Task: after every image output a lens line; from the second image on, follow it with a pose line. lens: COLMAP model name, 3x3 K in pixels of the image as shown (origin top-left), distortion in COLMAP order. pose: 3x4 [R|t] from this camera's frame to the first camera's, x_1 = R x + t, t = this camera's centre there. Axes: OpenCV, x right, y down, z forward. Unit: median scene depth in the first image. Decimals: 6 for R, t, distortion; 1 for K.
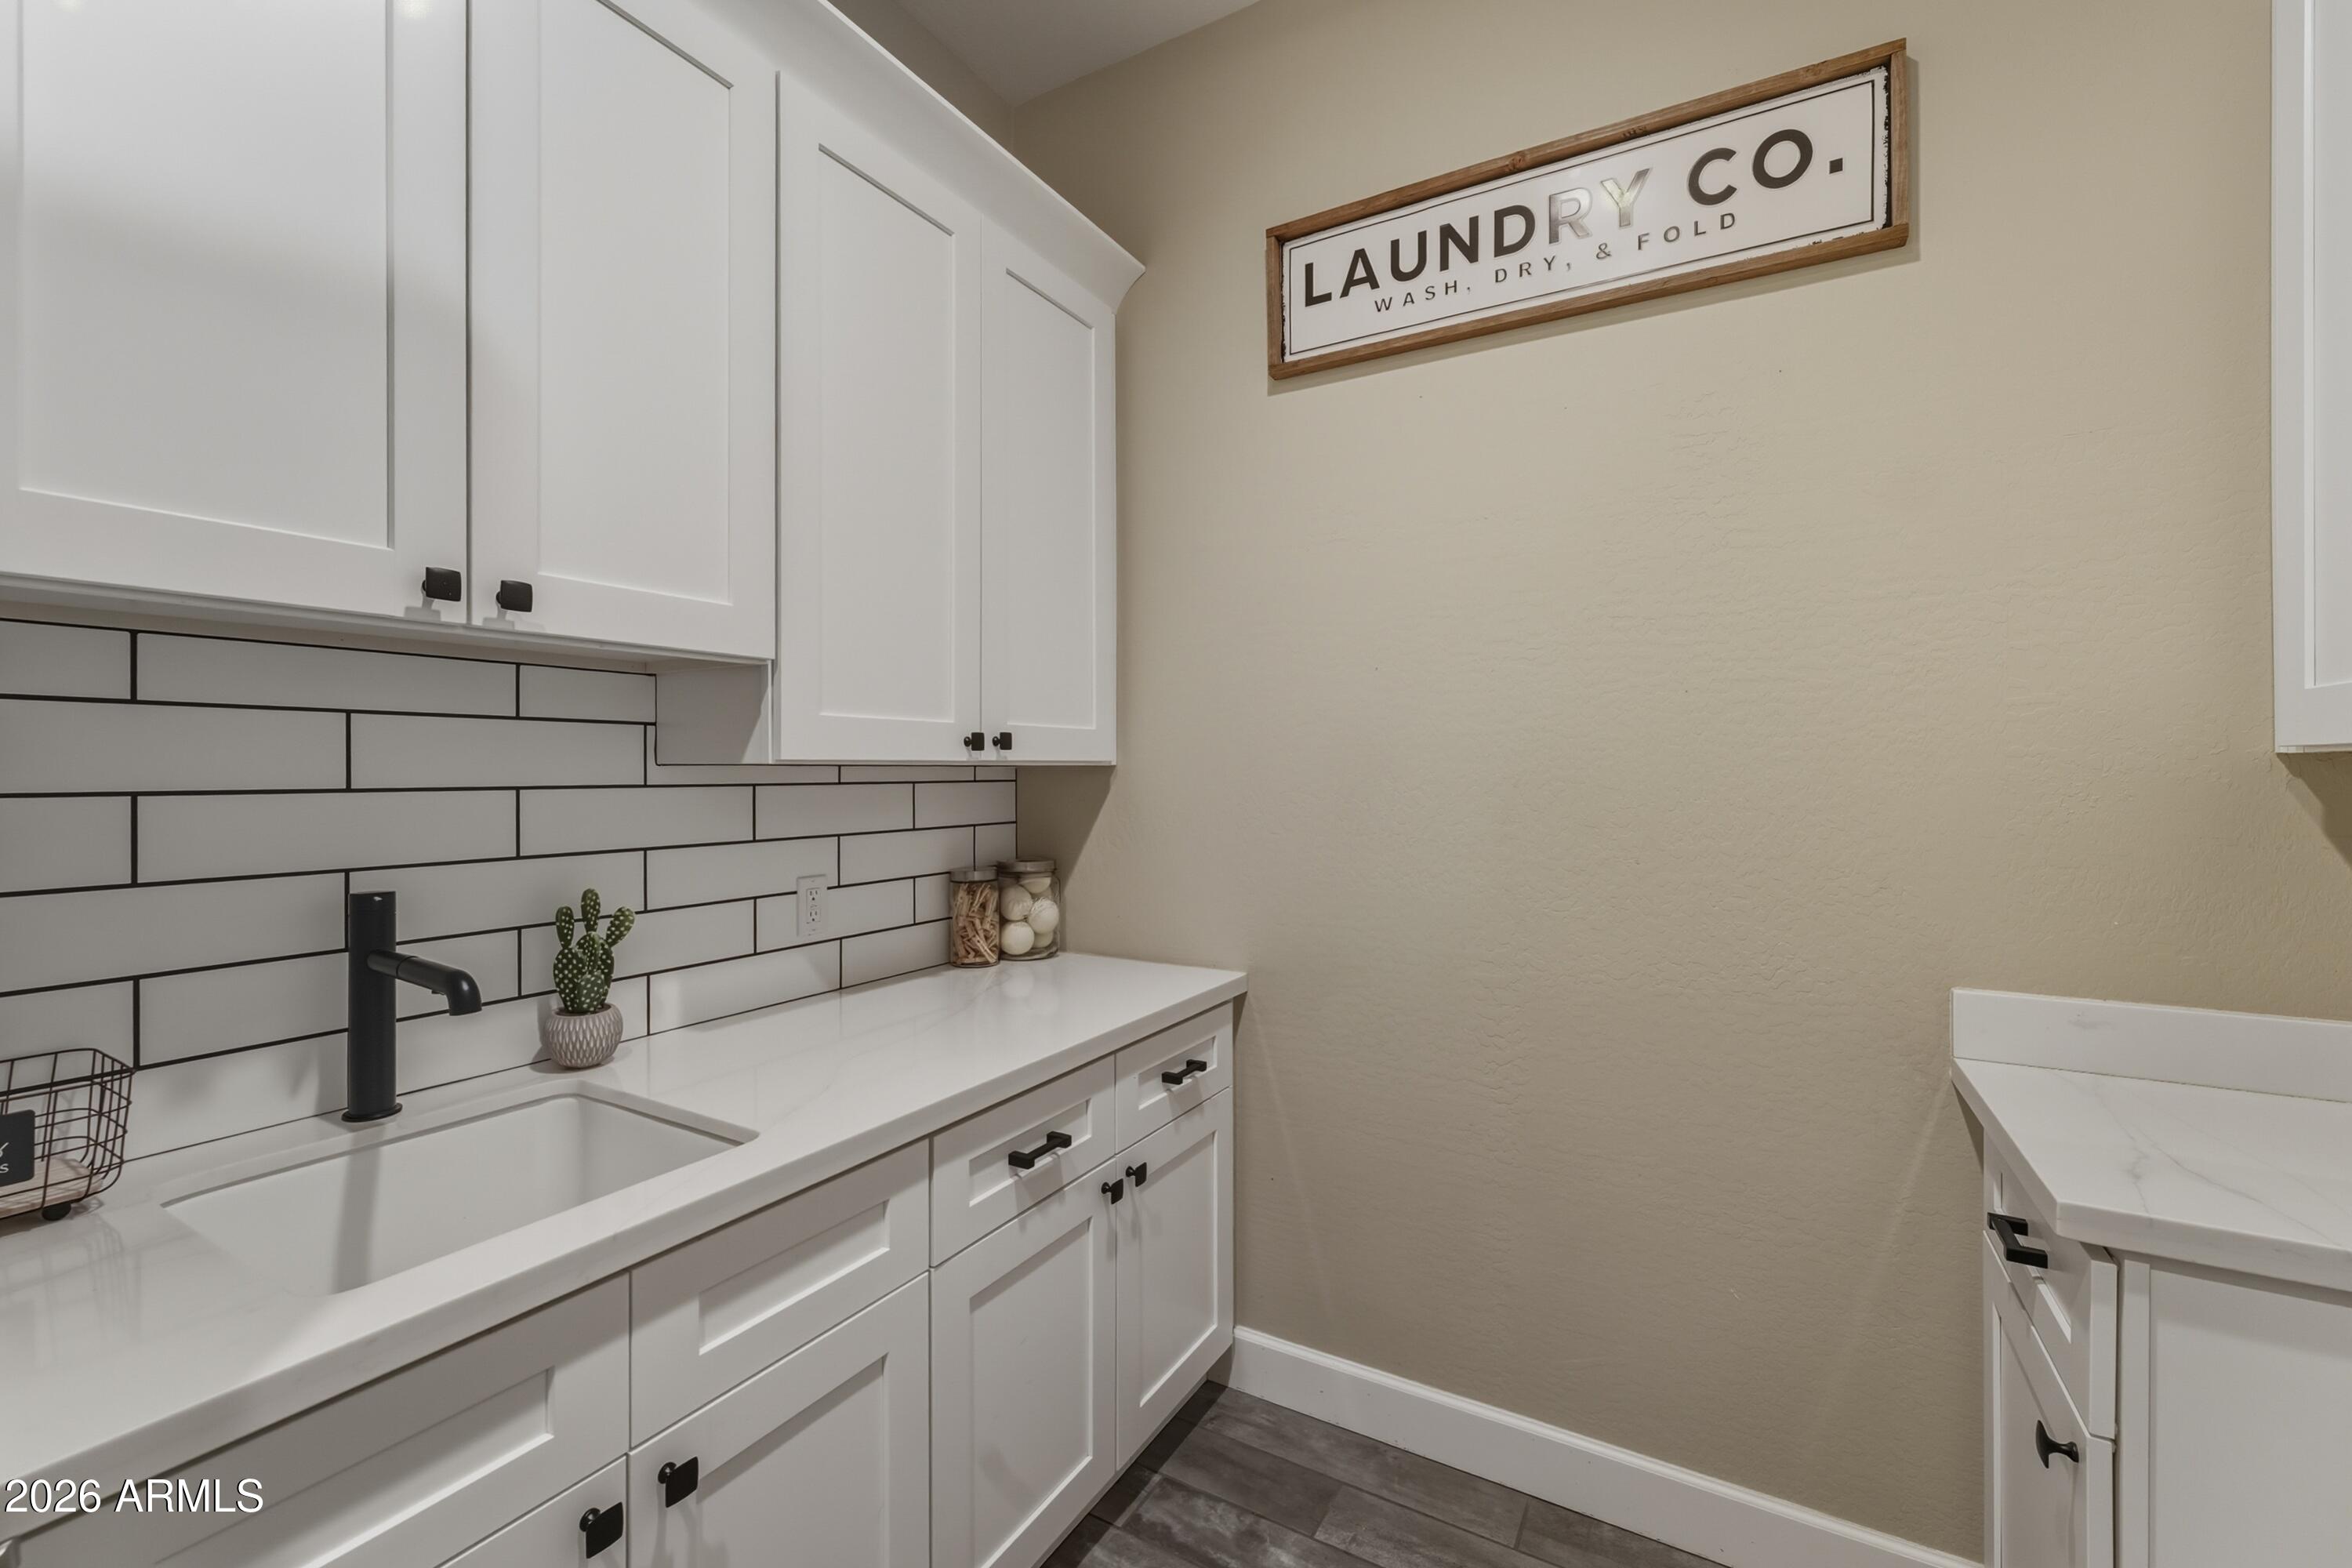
lens RADIAL K [[957.7, 0, 1188.0], [0, 957.7, 773.7], [0, 0, 1]] dist [-0.002543, 0.001352]
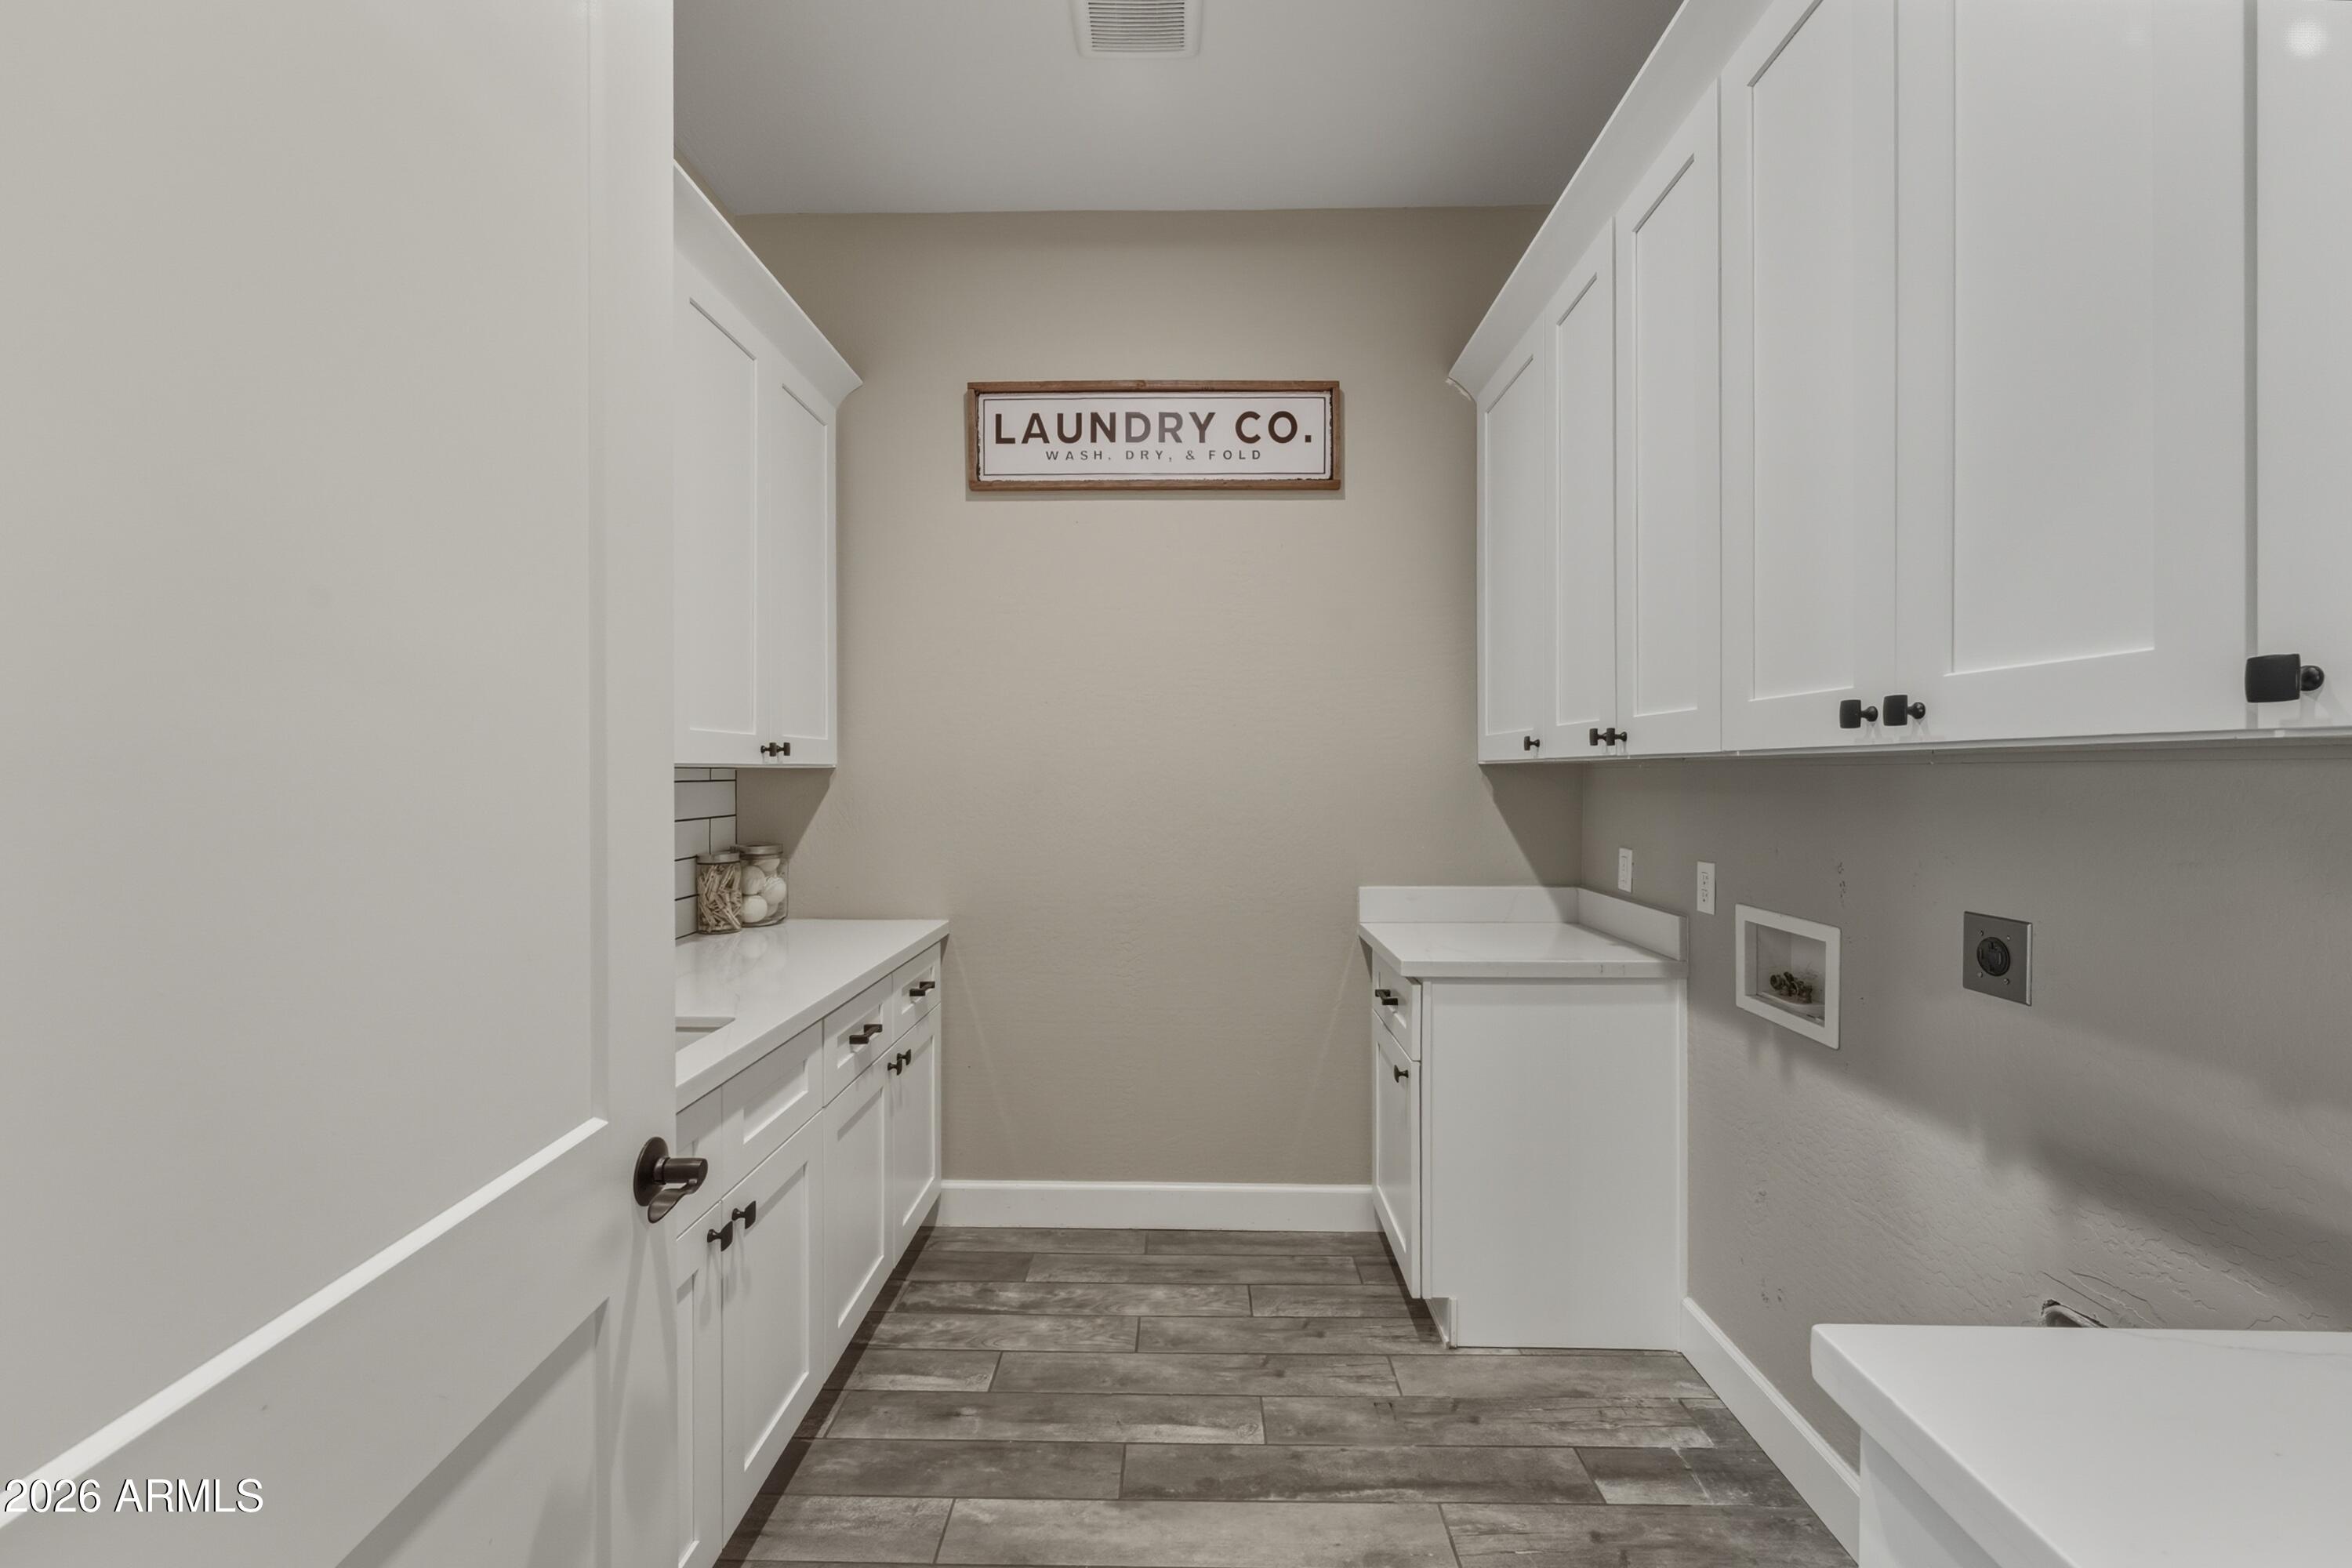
lens RADIAL K [[957.7, 0, 1171.7], [0, 957.7, 779.3], [0, 0, 1]] dist [-0.002543, 0.001352]
pose [[0.875466, -0.002390, 0.483274, -0.361504], [0.000714, 0.999993, 0.003651, 0.002521], [-0.483279, -0.002851, 0.875462, -0.393588]]
